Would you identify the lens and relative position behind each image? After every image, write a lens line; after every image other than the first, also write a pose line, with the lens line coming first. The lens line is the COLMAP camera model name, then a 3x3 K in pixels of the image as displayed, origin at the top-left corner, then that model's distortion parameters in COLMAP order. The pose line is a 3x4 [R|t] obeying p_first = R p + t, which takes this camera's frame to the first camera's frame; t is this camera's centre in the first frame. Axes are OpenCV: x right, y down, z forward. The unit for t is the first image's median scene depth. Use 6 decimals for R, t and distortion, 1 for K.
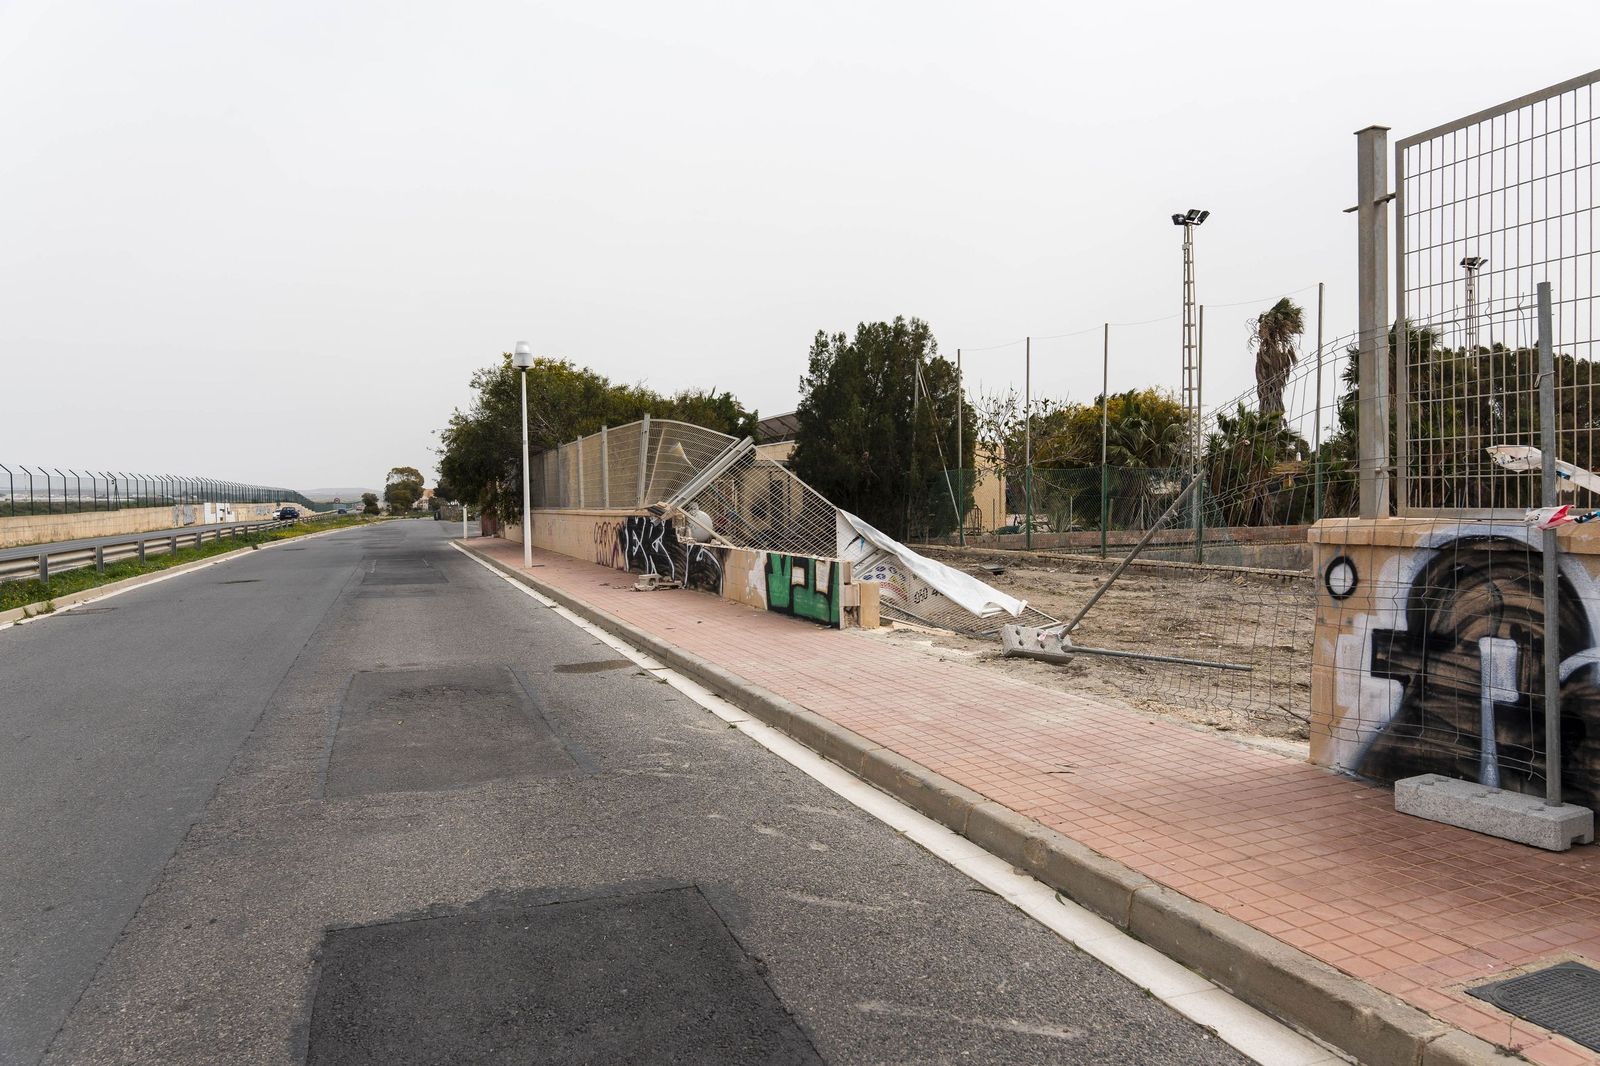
lens RADIAL K [[1075.9, 0, 800.0], [0, 1075.9, 533.0], [0, 0, 1]] dist [-0.009173, -0.006072]
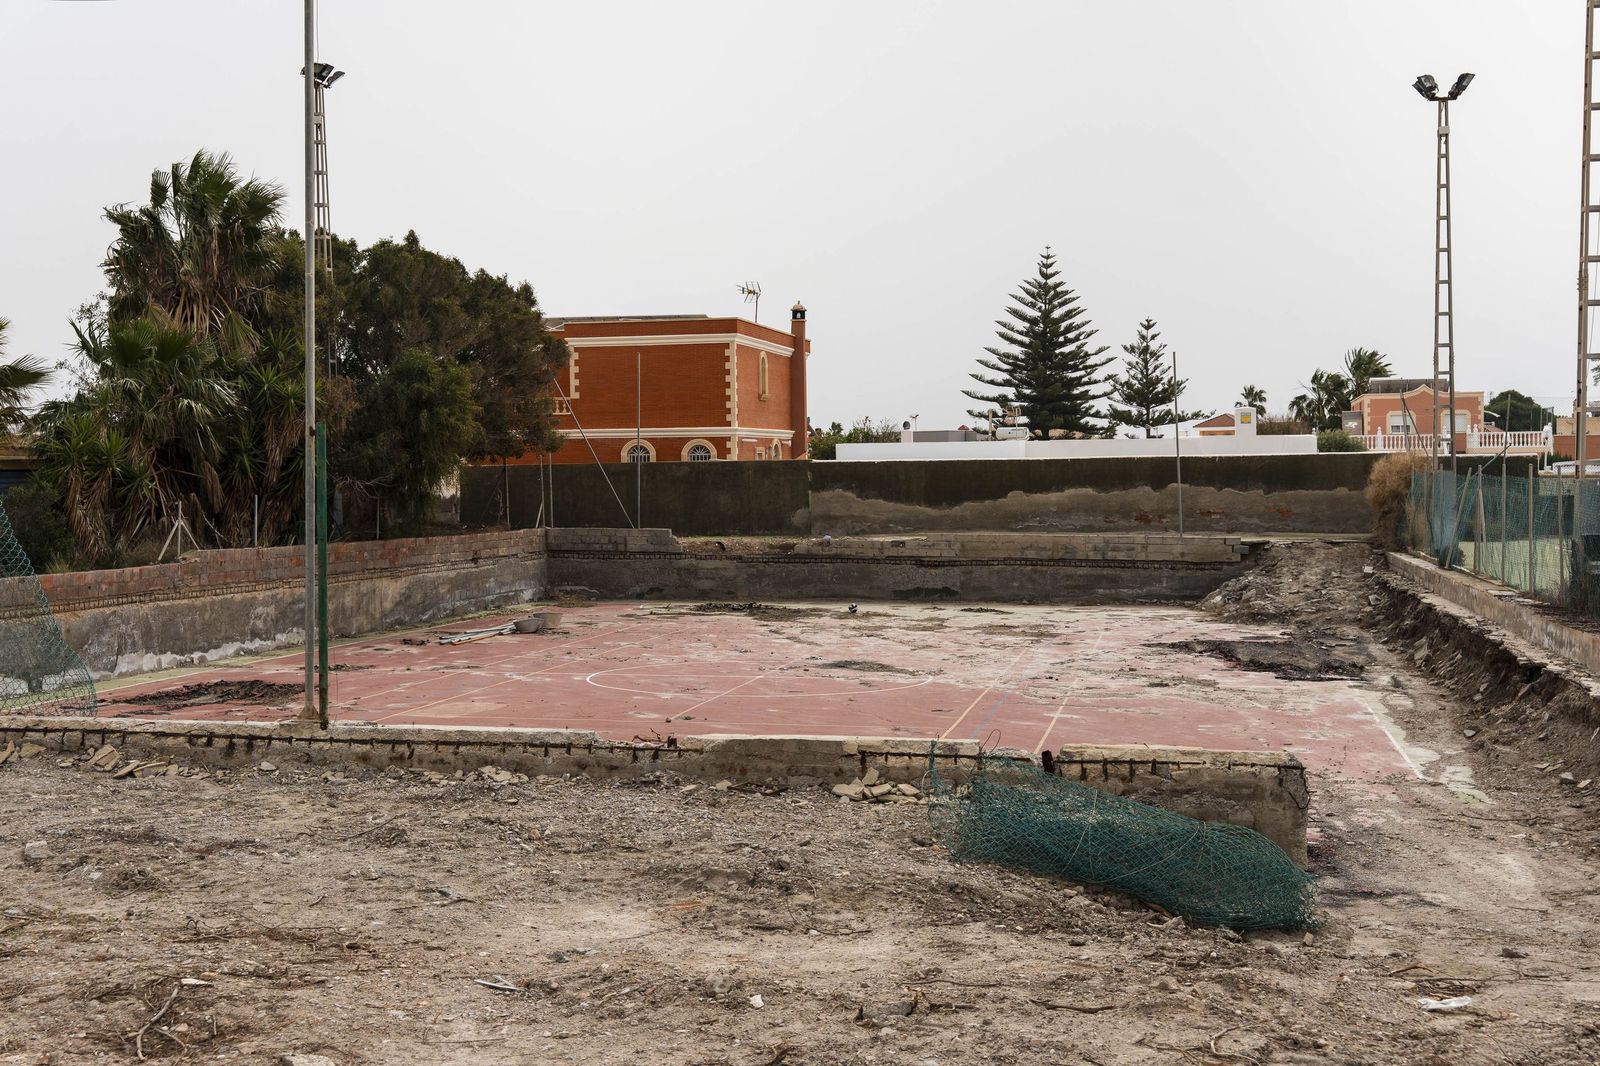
lens RADIAL K [[1994.7, 0, 800.0], [0, 1994.7, 533.0], [0, 0, 1]] dist [0.022908, 0.008952]
pose [[0.653647, -0.013468, 0.756680, 0.212035], [0.026889, 0.999624, -0.005435, -0.092730], [-0.756322, 0.023899, 0.653763, 1.604219]]
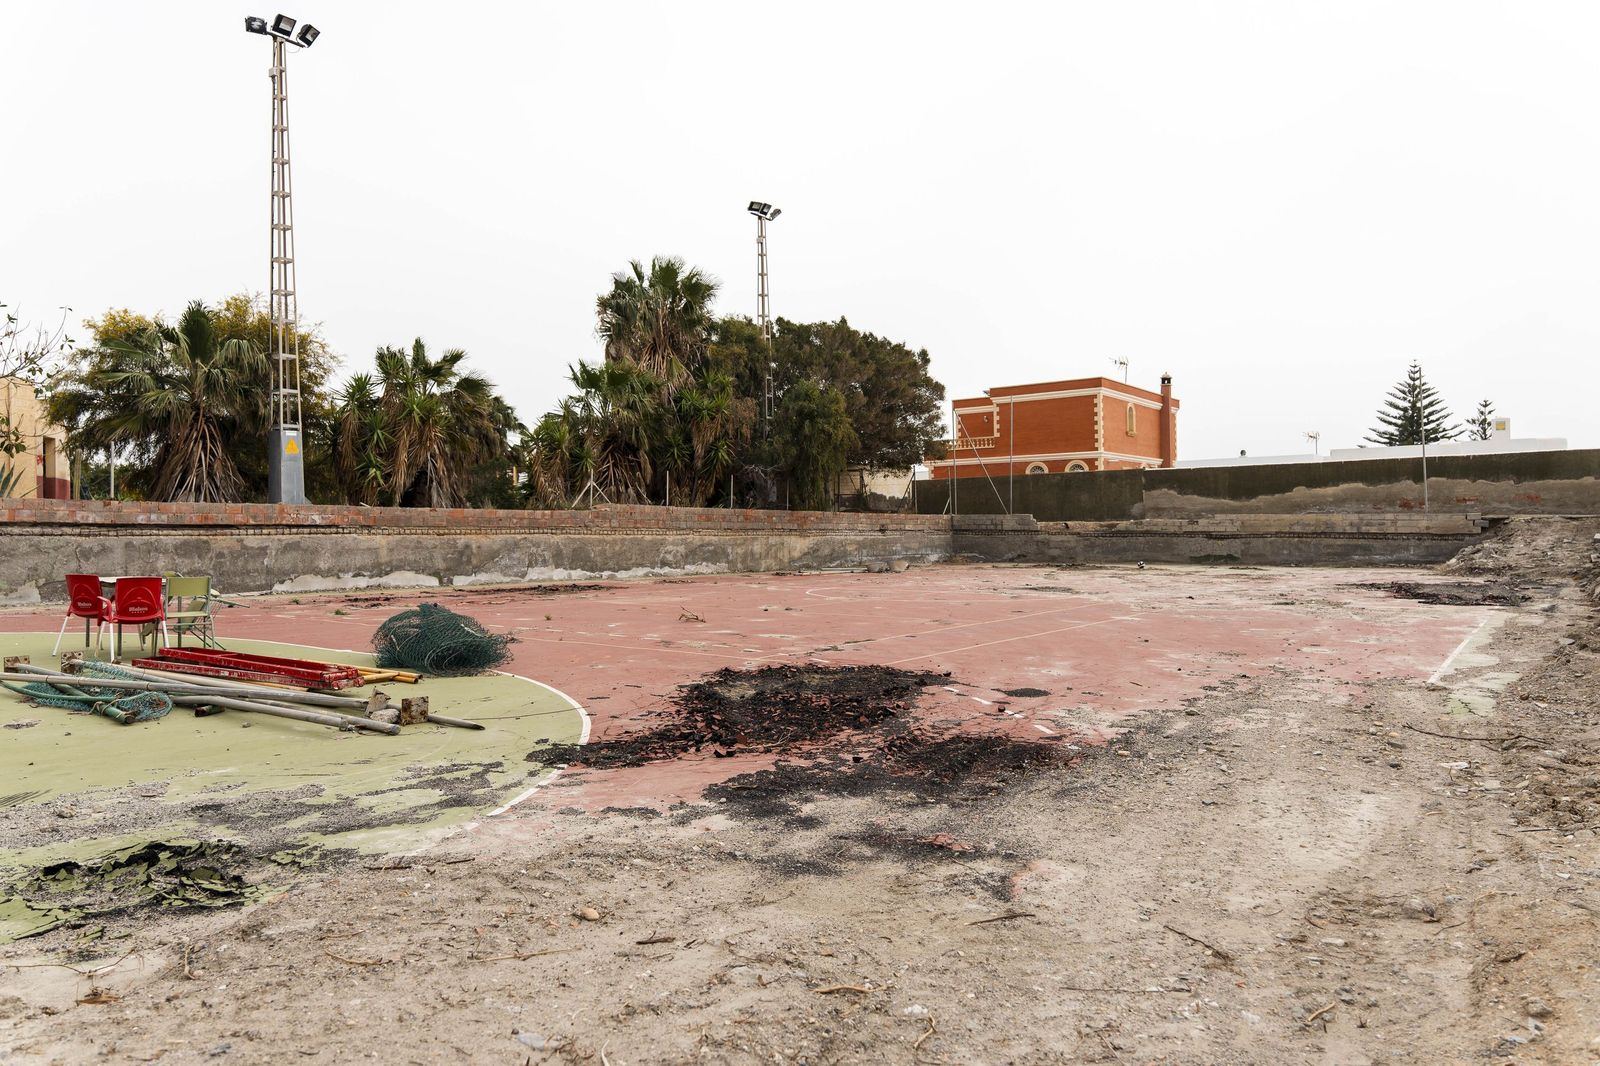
lens RADIAL K [[1067.9, 0, 800.0], [0, 1067.9, 533.0], [0, 0, 1]] dist [-0.005761, -0.009481]
pose [[0.910069, 0.005500, 0.414421, 3.032877], [0.012071, 0.999136, -0.039767, 0.307267], [-0.414281, 0.041193, 0.909216, 2.362701]]
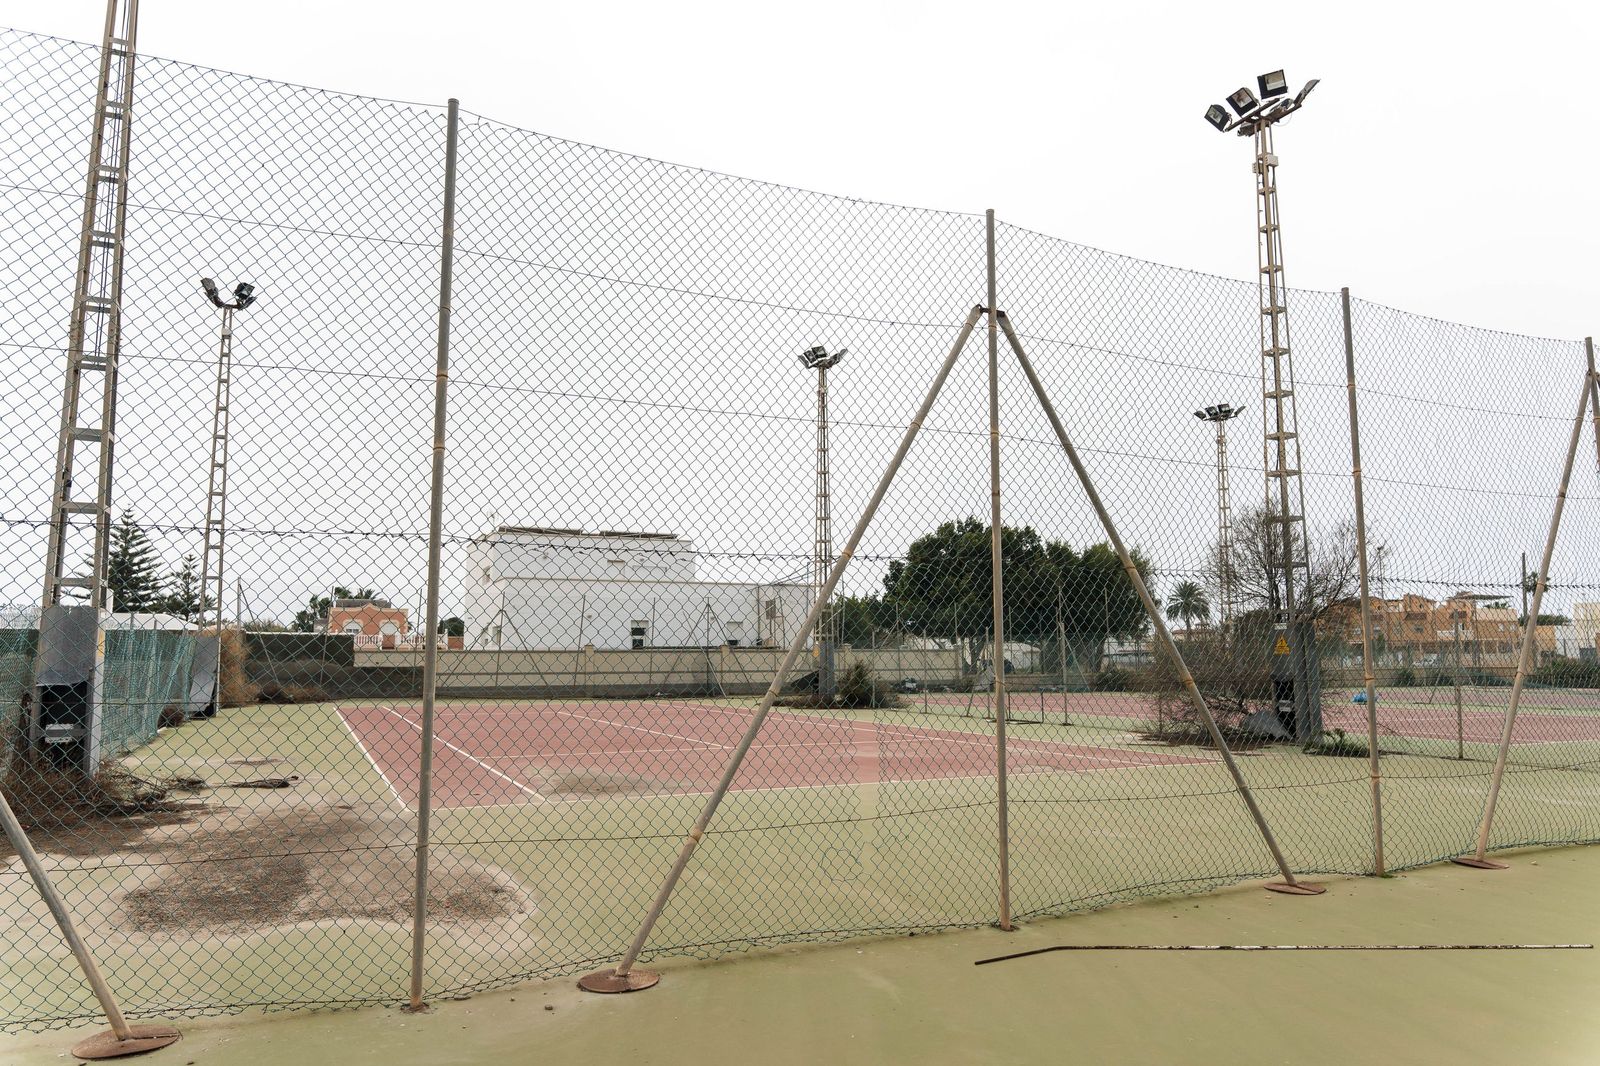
lens RADIAL K [[1067.9, 0, 800.0], [0, 1067.9, 533.0], [0, 0, 1]] dist [-0.005761, -0.009481]
pose [[0.086289, 0.137481, 0.986739, 4.411548], [0.038732, 0.989221, -0.141214, 0.006450], [-0.995517, 0.050403, 0.080035, 2.041286]]
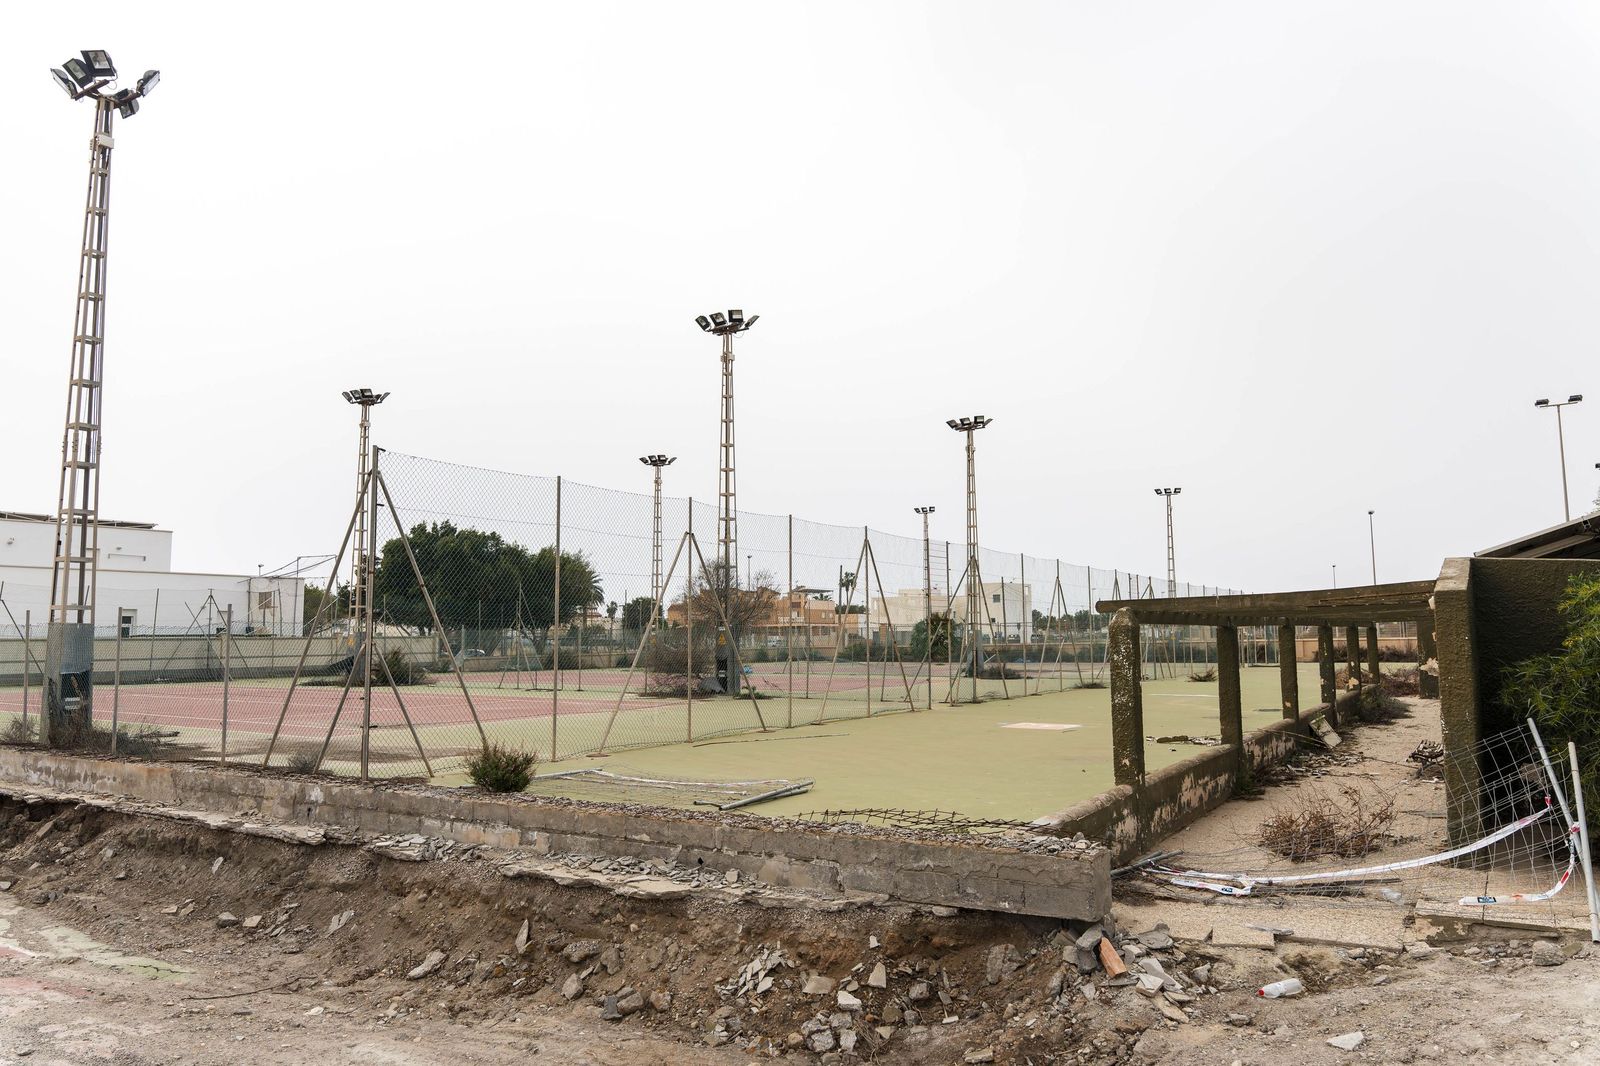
lens RADIAL K [[1067.9, 0, 800.0], [0, 1067.9, 533.0], [0, 0, 1]] dist [-0.005761, -0.009481]
pose [[-0.455890, 0.109855, 0.883231, 2.177802], [0.049853, 0.993947, -0.097893, -0.050632], [-0.888639, -0.000597, -0.458607, 3.281669]]
